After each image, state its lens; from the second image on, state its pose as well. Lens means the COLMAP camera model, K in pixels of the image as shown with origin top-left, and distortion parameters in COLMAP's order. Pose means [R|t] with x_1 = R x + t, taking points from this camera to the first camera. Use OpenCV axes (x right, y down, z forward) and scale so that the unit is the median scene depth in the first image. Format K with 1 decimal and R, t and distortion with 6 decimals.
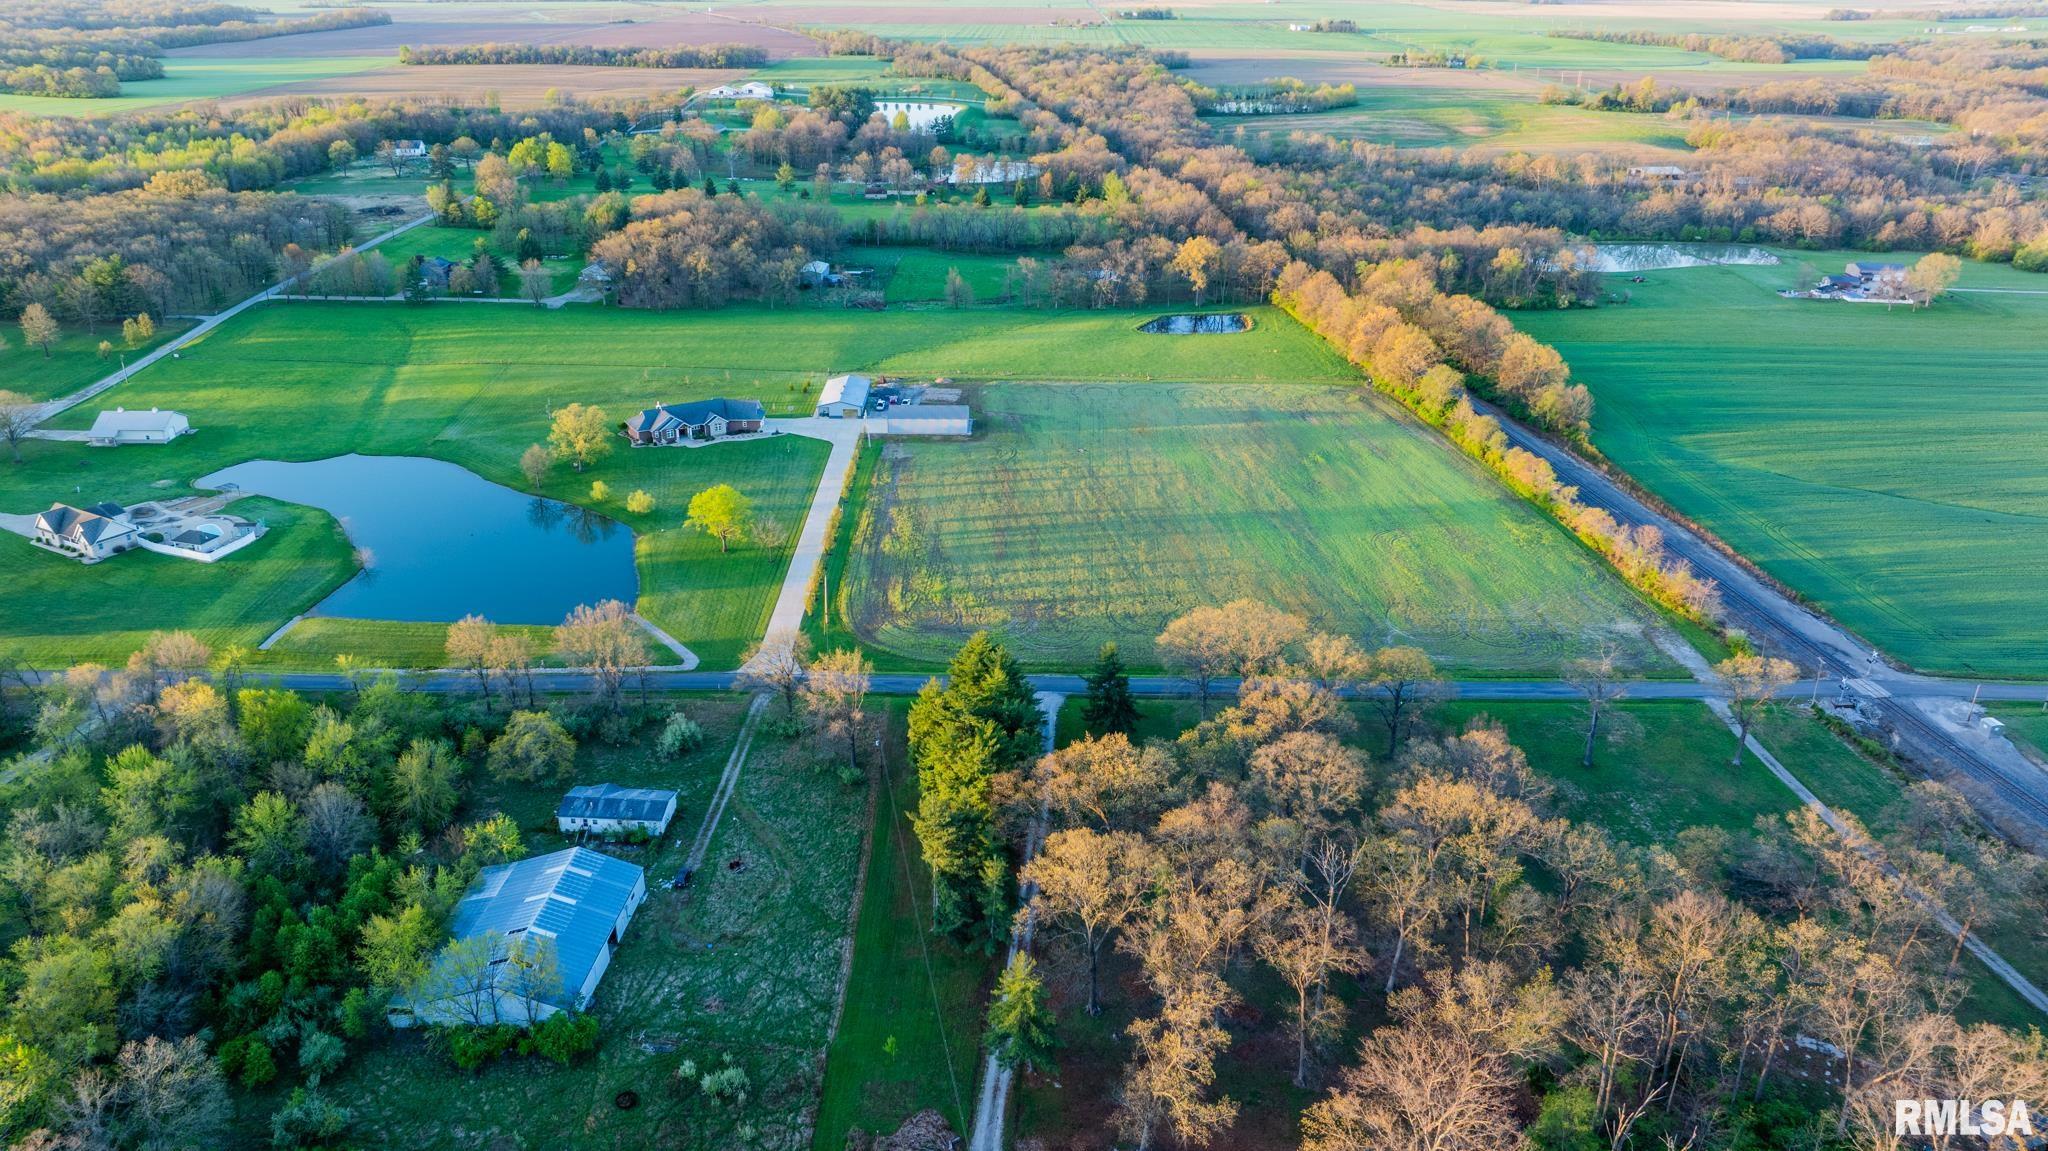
lens RADIAL K [[1439.6, 0, 1021.9], [0, 1439.6, 569.3], [0, 0, 1]] dist [-0.016719, 0.003220]
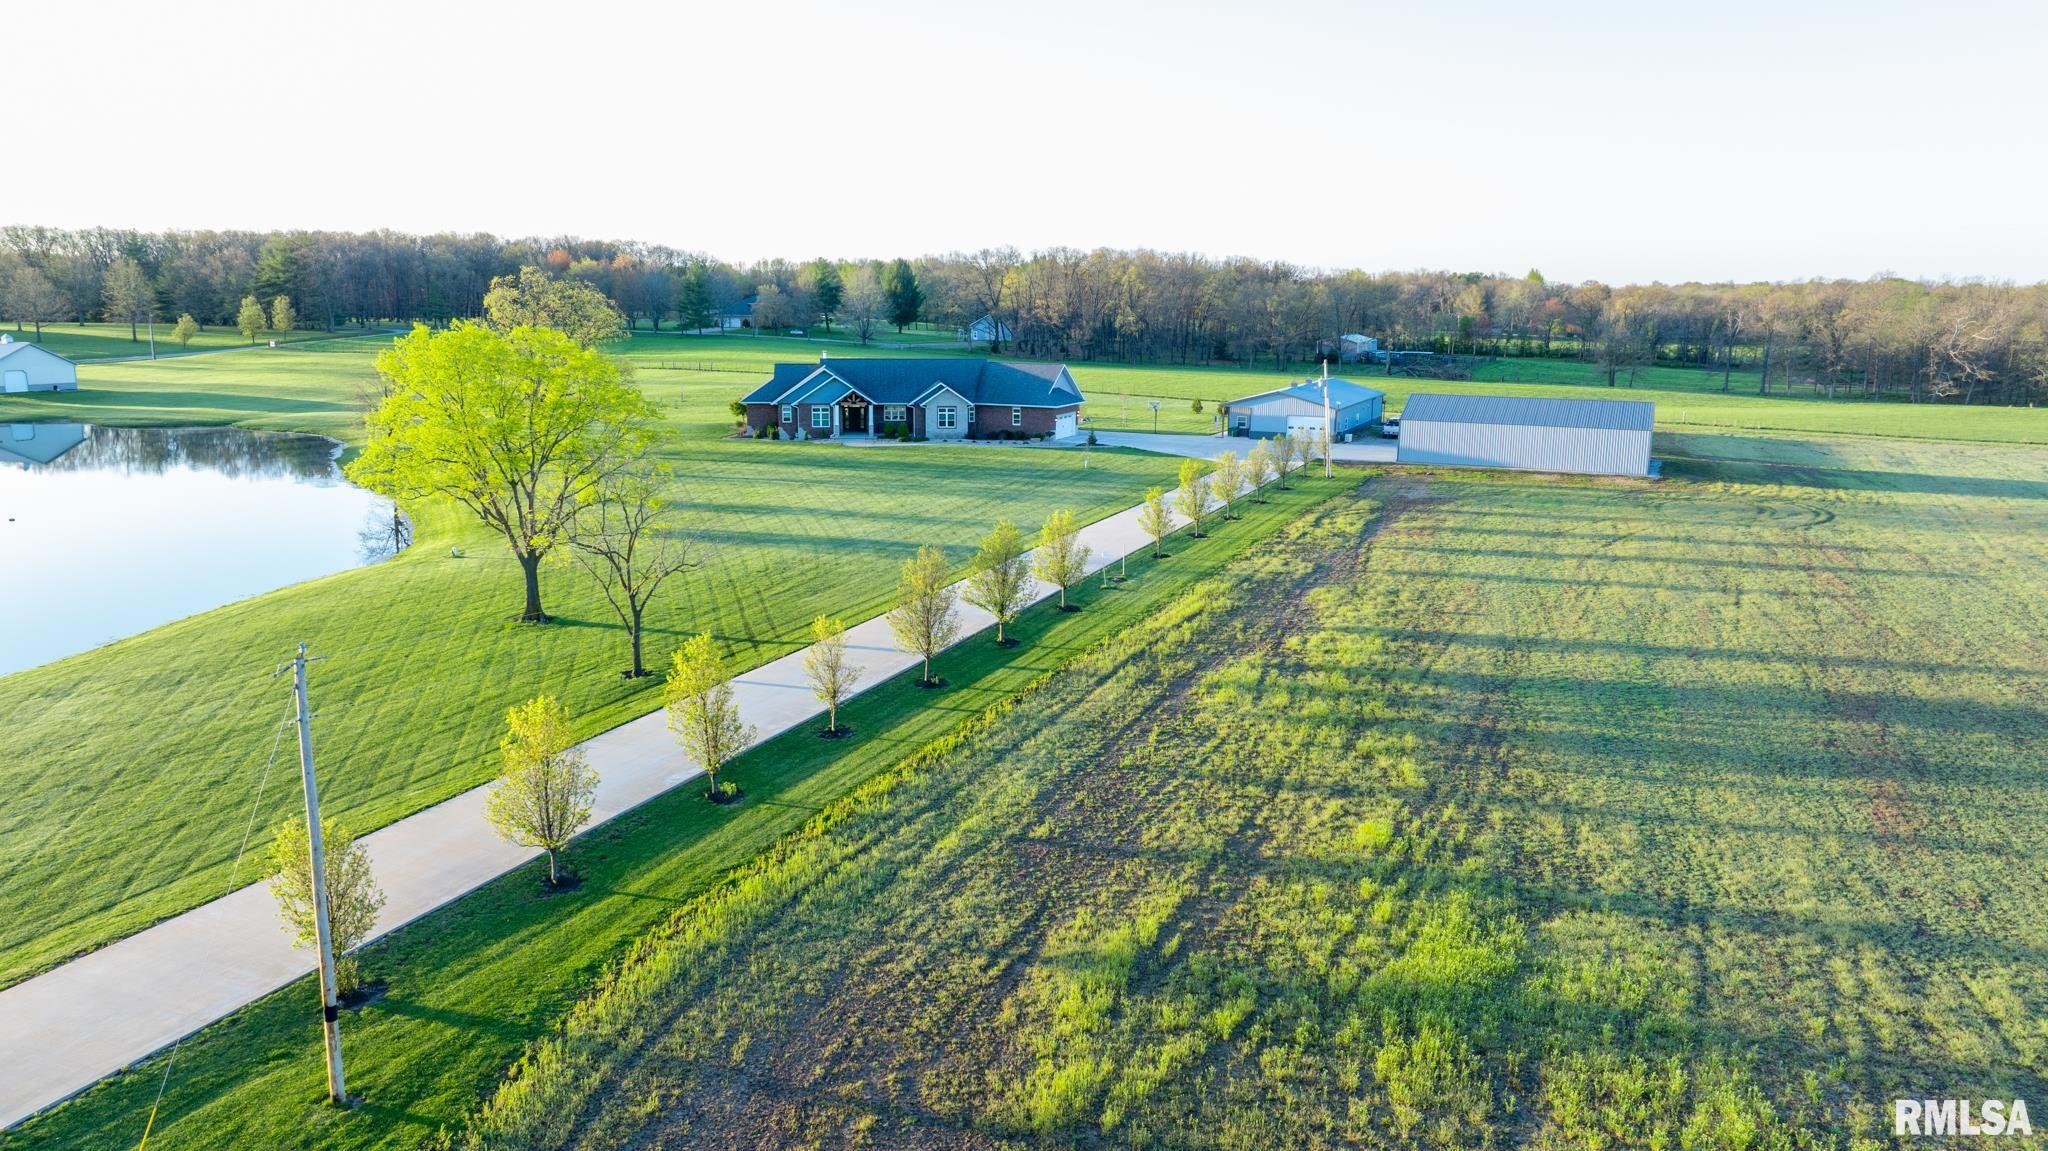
lens RADIAL K [[1439.6, 0, 1021.9], [0, 1439.6, 569.3], [0, 0, 1]] dist [-0.016719, 0.003220]
pose [[0.910732, 0.079059, -0.405360, -0.032254], [-0.164004, 0.970031, -0.179283, 0.006083], [0.379037, 0.229760, 0.896405, 0.643636]]
